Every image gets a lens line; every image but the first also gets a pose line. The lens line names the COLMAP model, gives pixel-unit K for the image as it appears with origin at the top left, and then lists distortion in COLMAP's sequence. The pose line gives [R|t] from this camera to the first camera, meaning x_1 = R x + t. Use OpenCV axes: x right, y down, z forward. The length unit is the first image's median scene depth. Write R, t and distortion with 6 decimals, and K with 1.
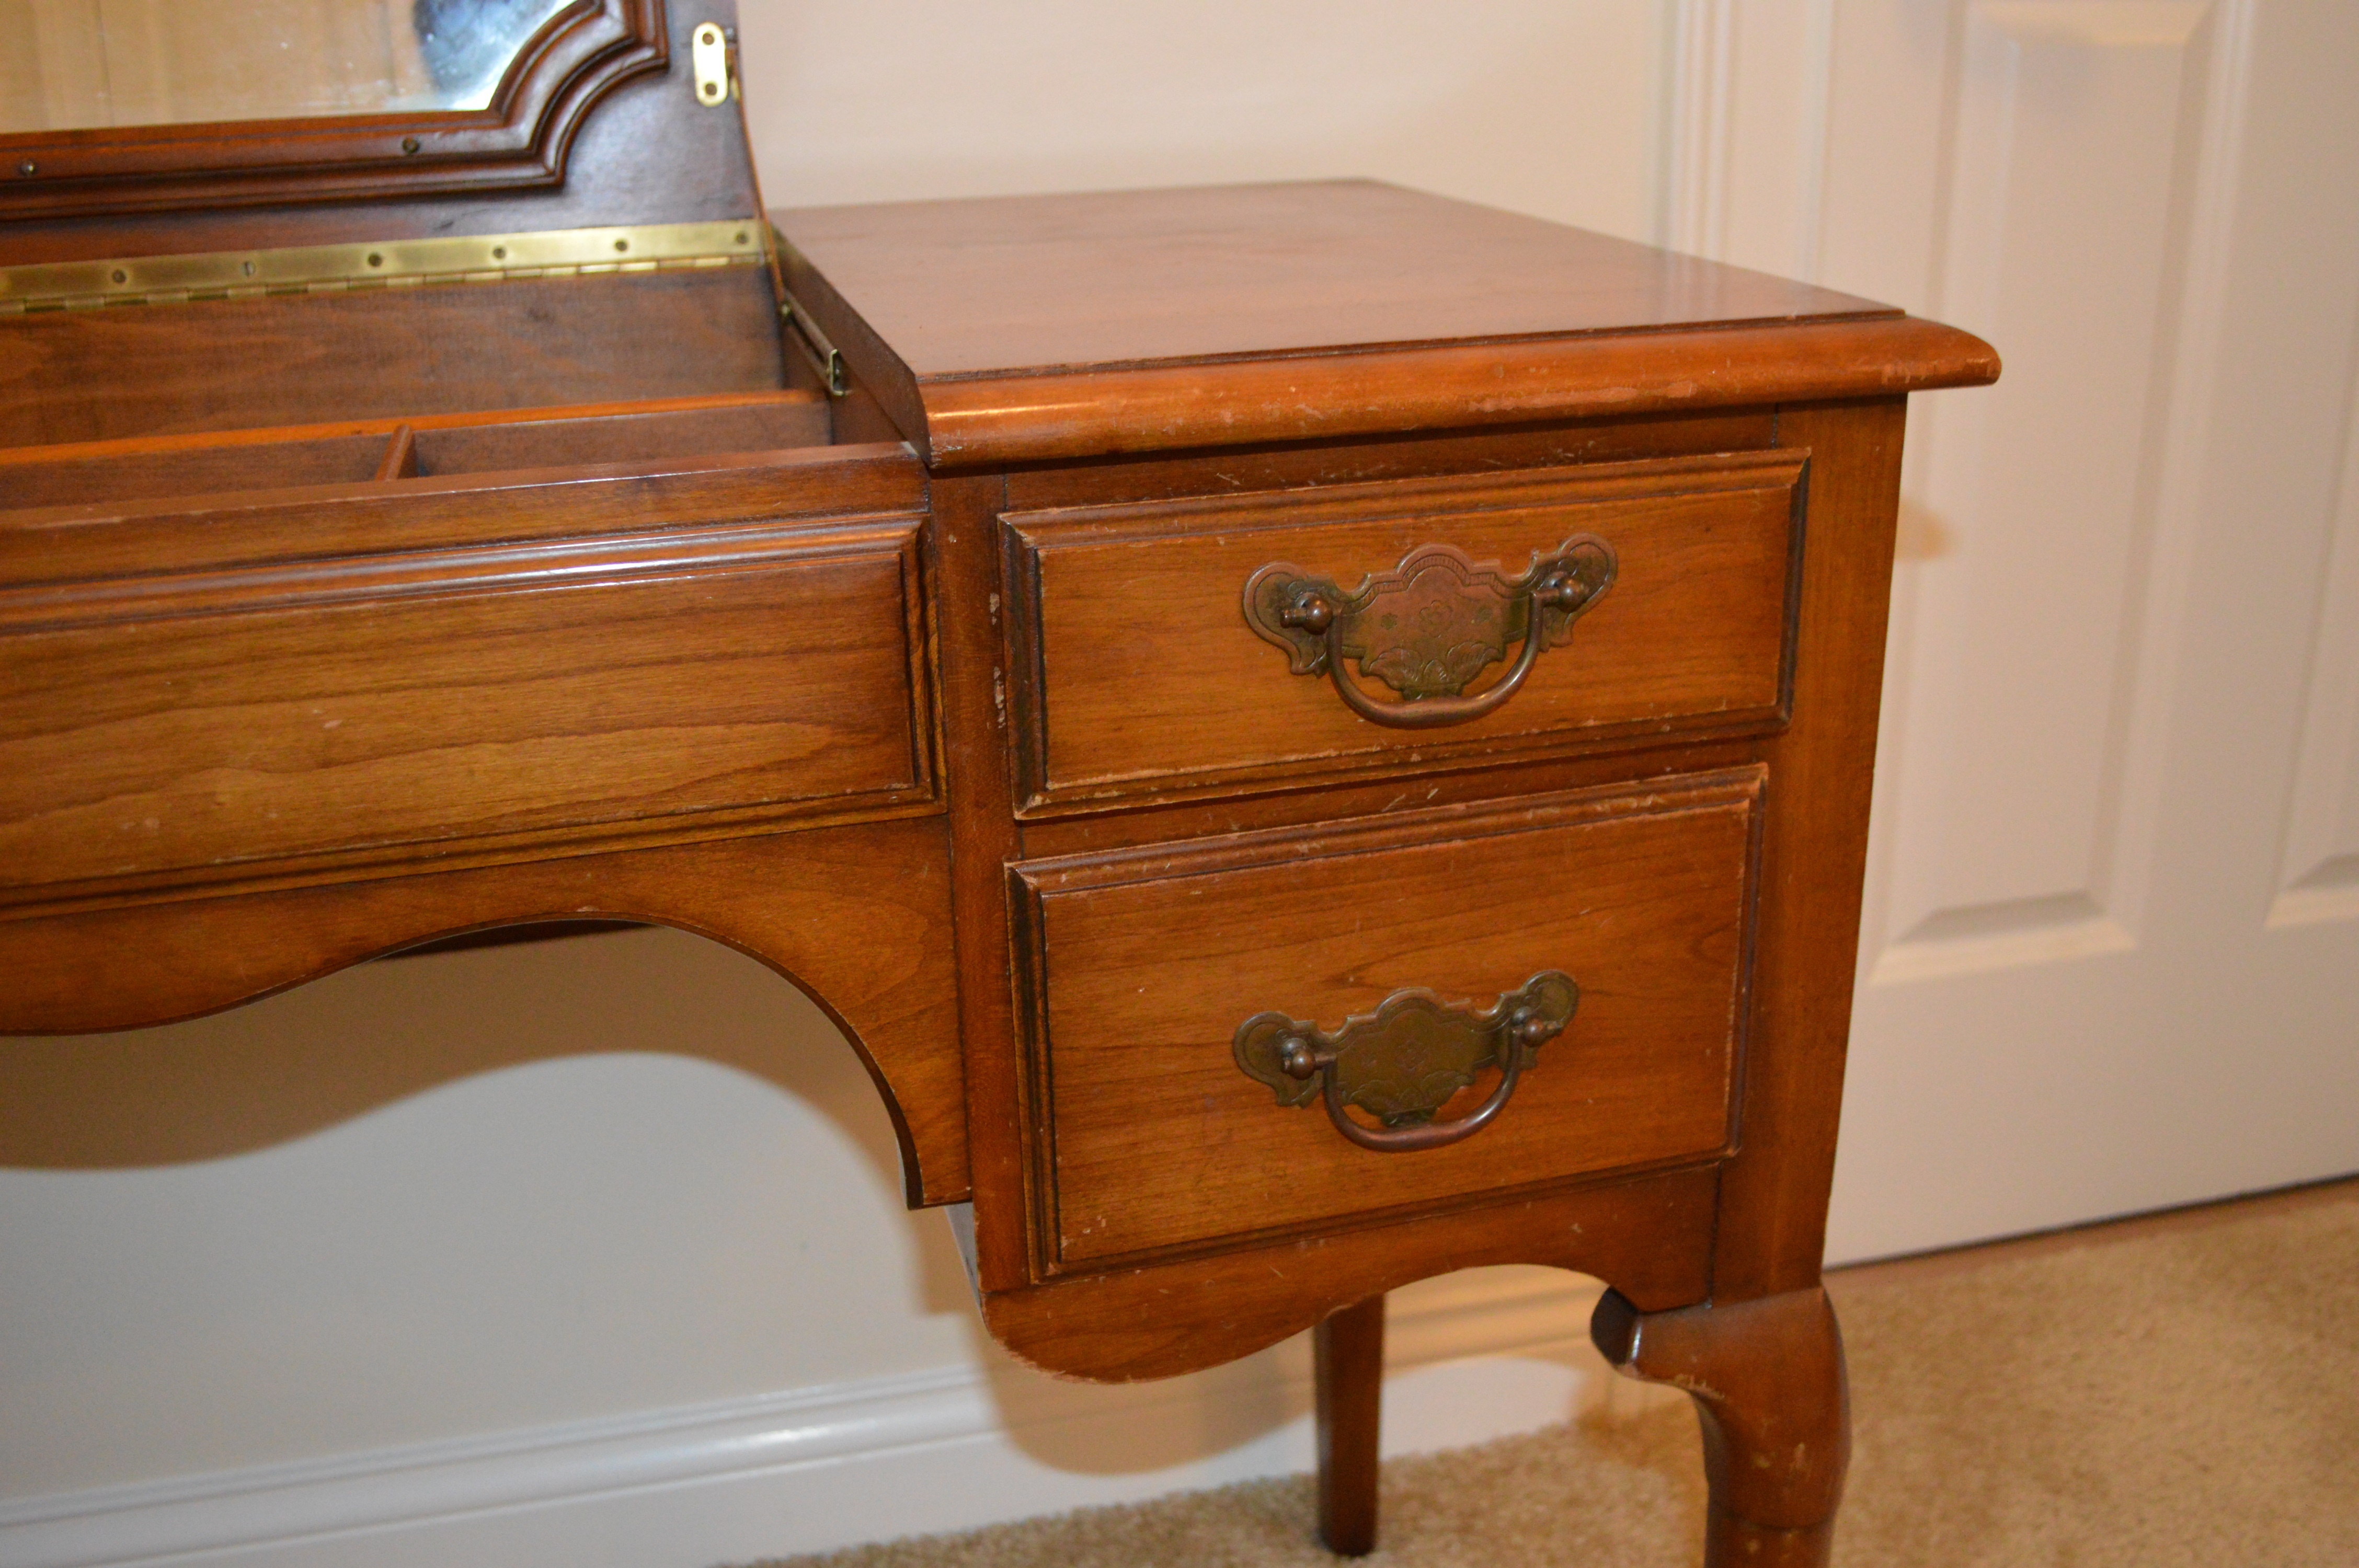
lens RADIAL K [[2192.7, 0, 1168.0], [0, 2192.7, 771.4], [0, 0, 1]] dist [-0.068270, 0.011775]
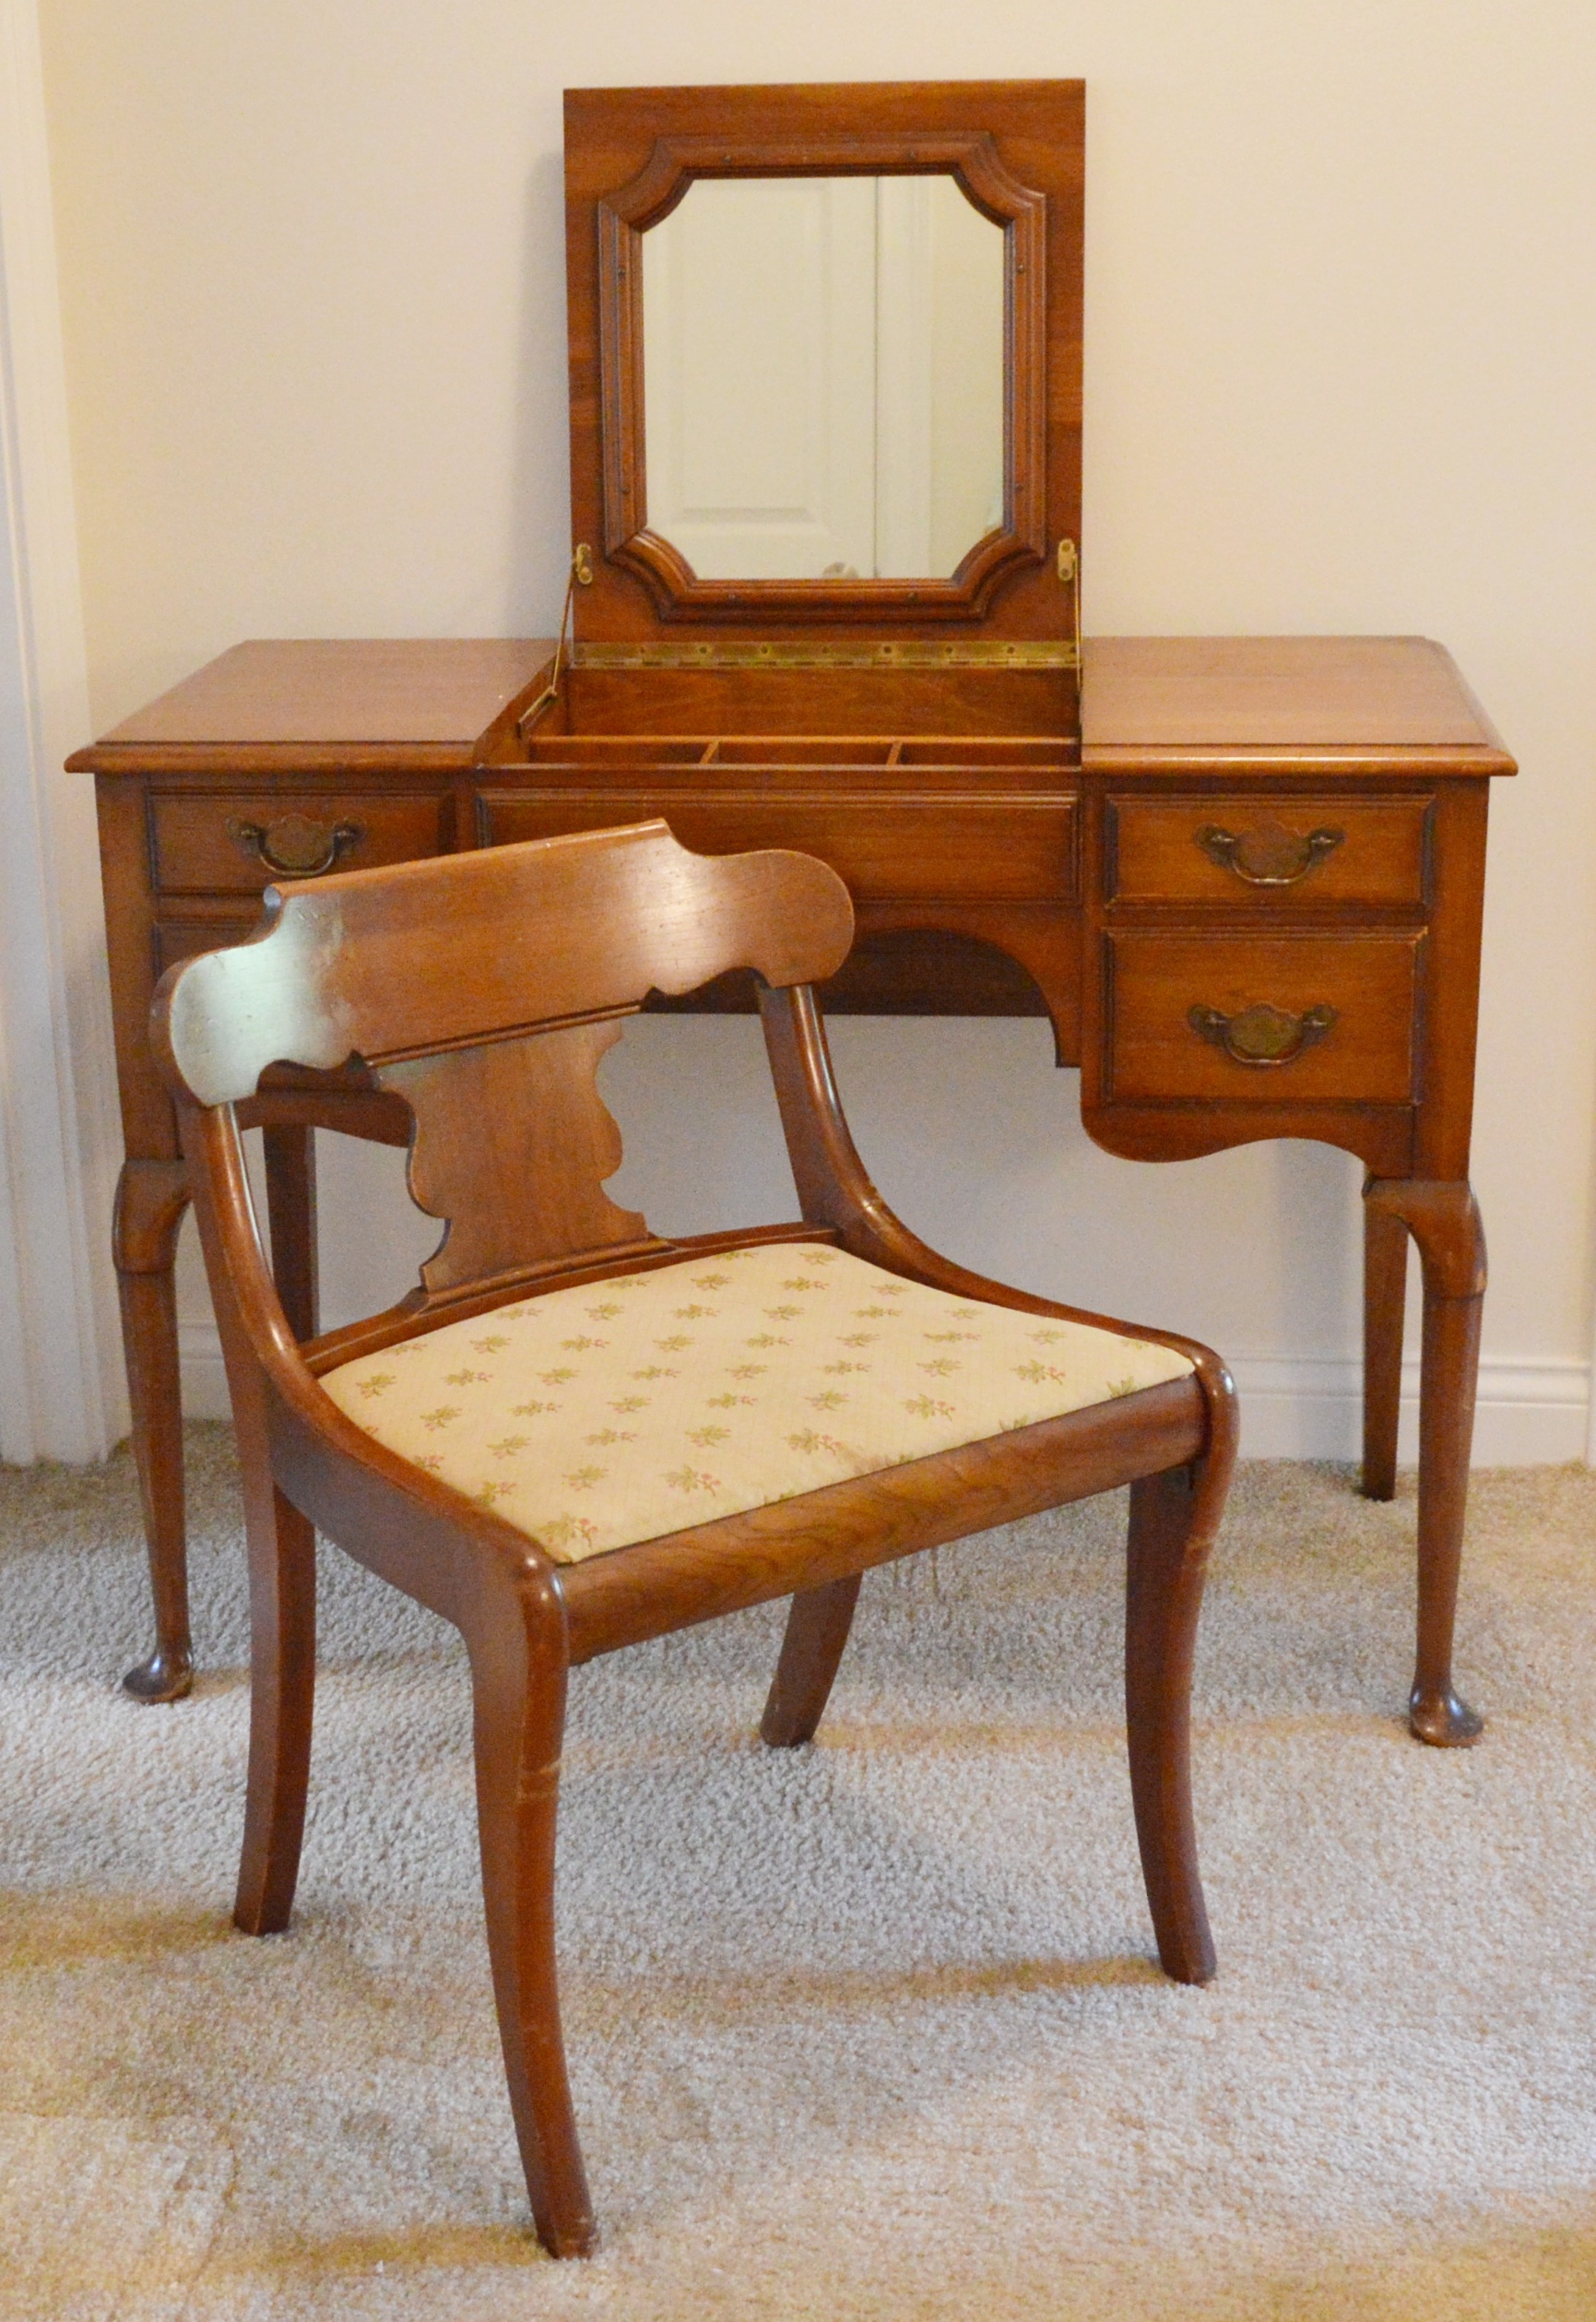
lens RADIAL K [[3217.6, 0, 672.0], [0, 3217.6, 1137.0], [0, 0, 1]] dist [-0.053862, -0.024649]
pose [[0.927546, 0.115931, -0.355272, 0.808674], [-0.123774, 0.992310, 0.000658, 0.337179], [0.352617, 0.043363, 0.934763, -2.657980]]
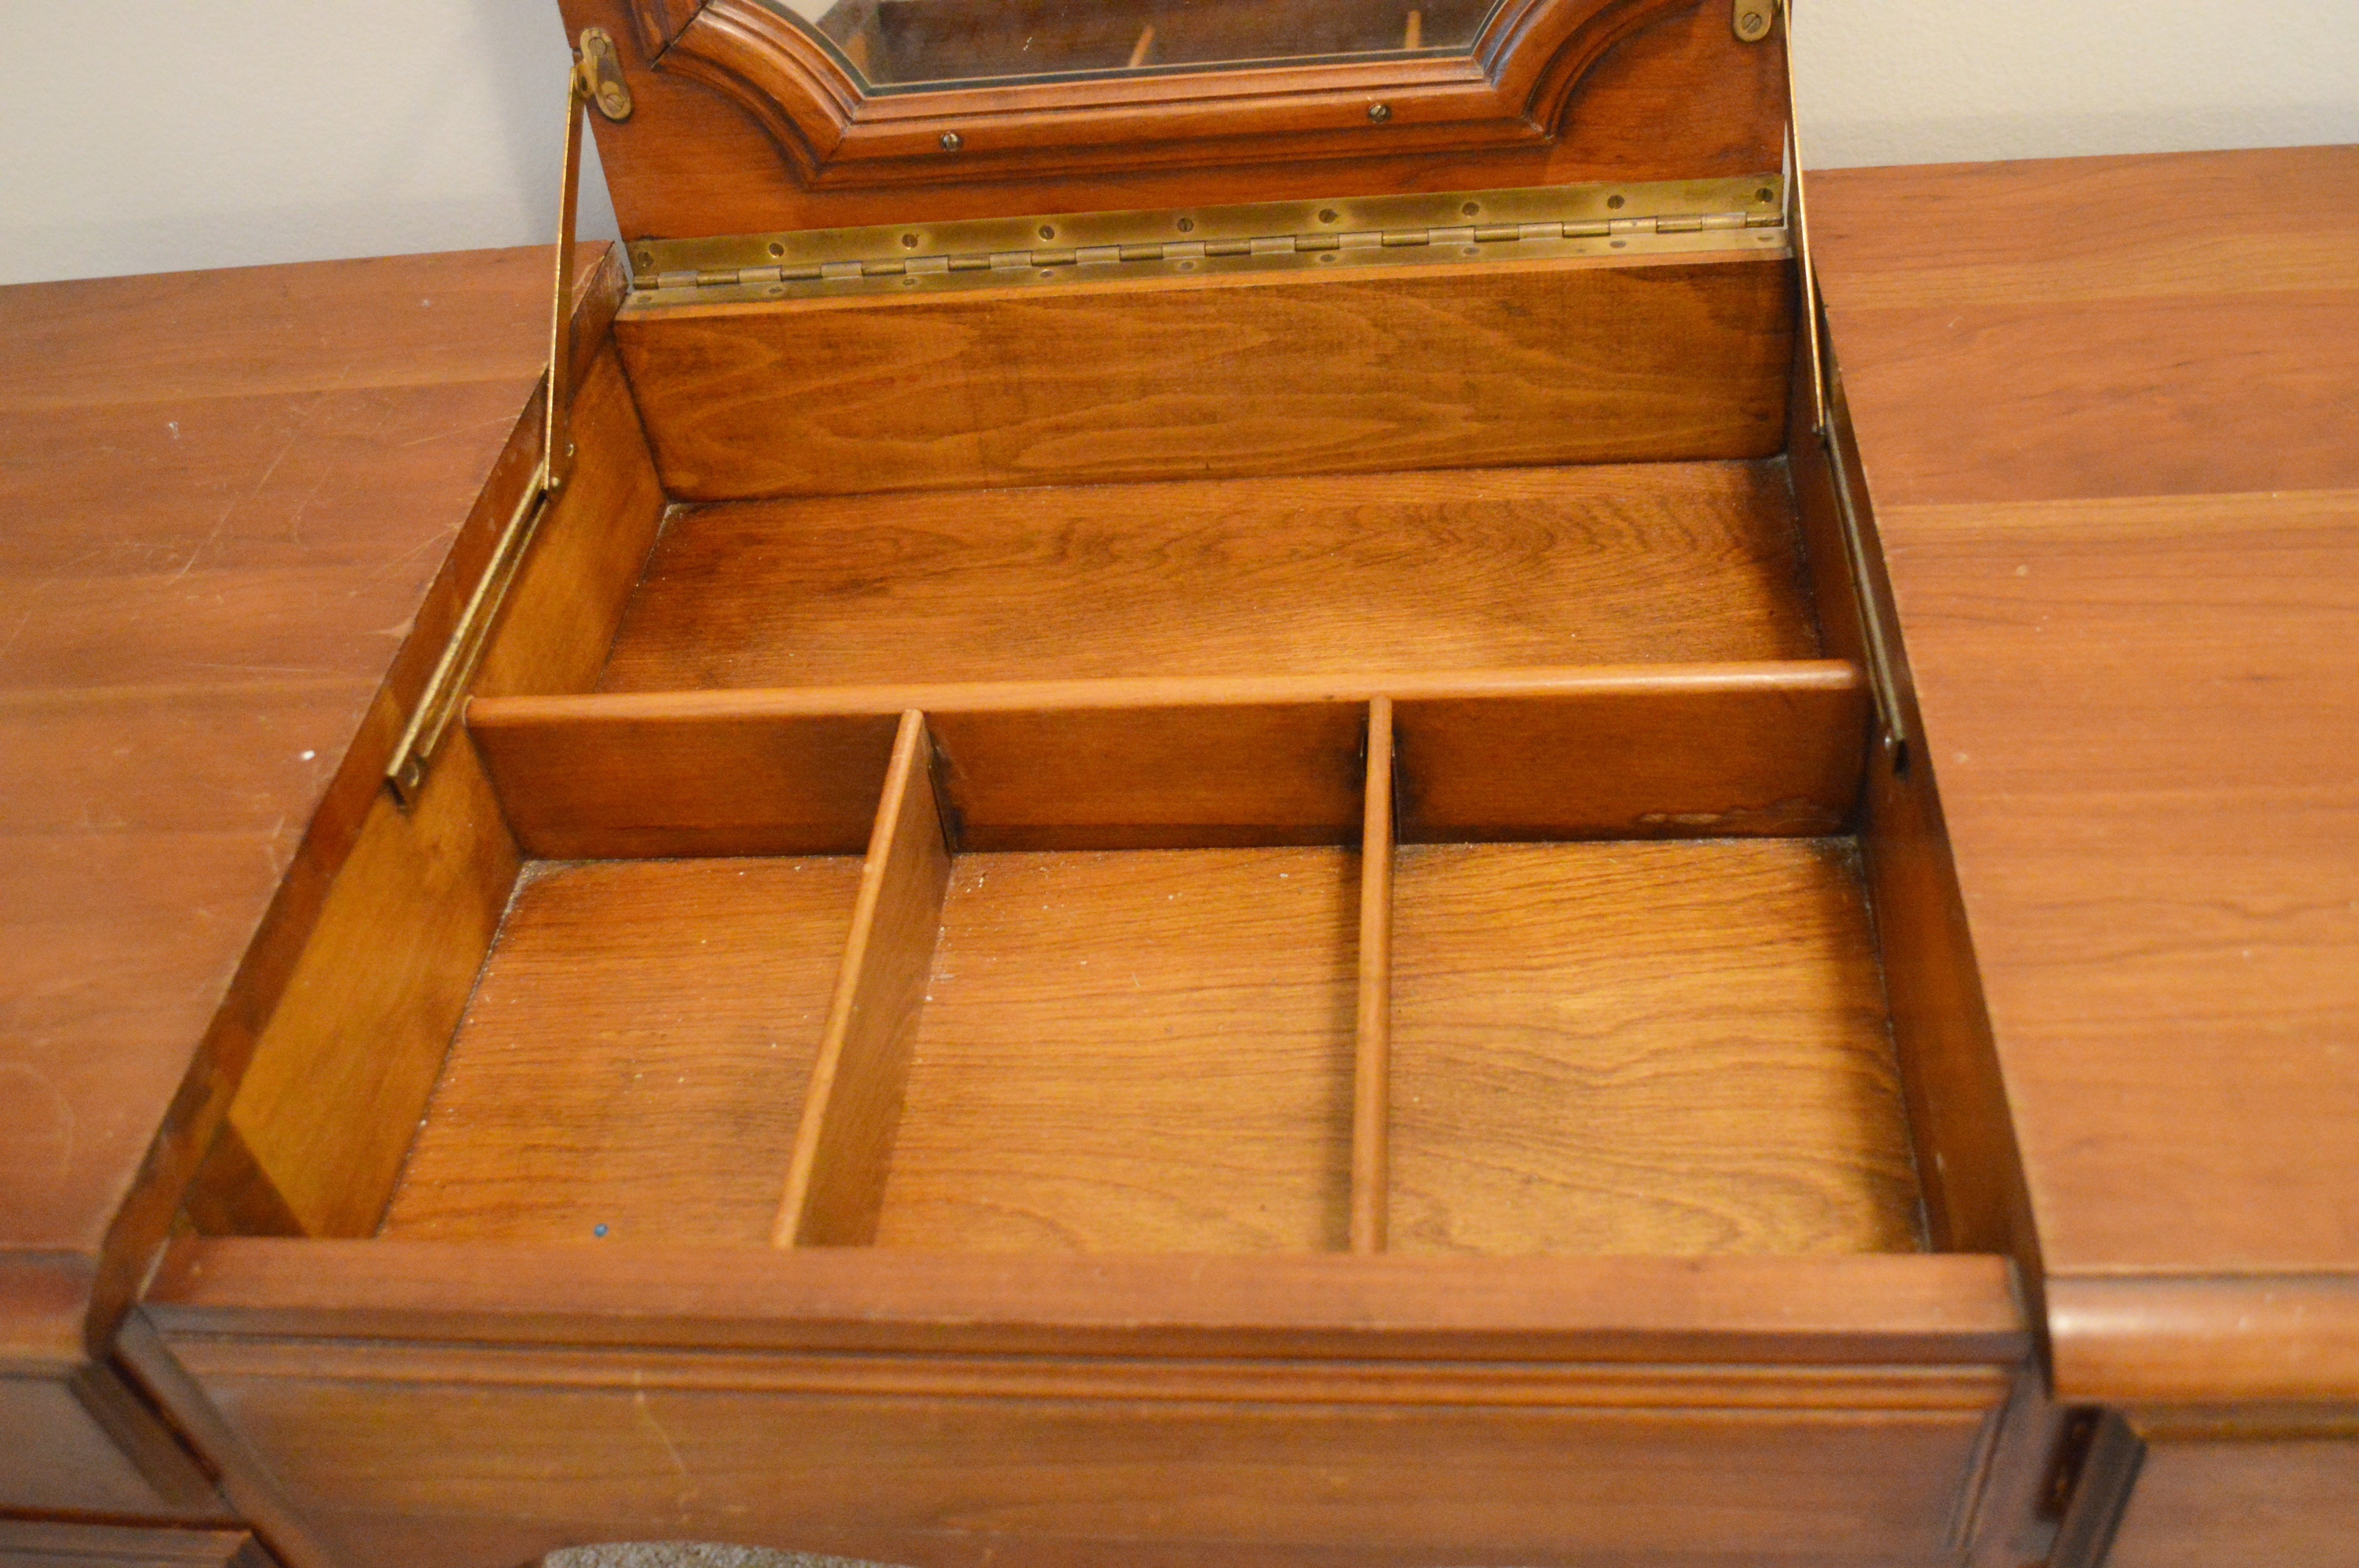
lens RADIAL K [[2192.7, 0, 1168.0], [0, 2192.7, 771.4], [0, 0, 1]] dist [-0.068270, 0.011775]
pose [[0.936444, 0.172616, -0.305412, -0.186098], [-0.027543, 0.904061, 0.426514, -0.601438], [0.349734, -0.390995, 0.851357, 0.241797]]
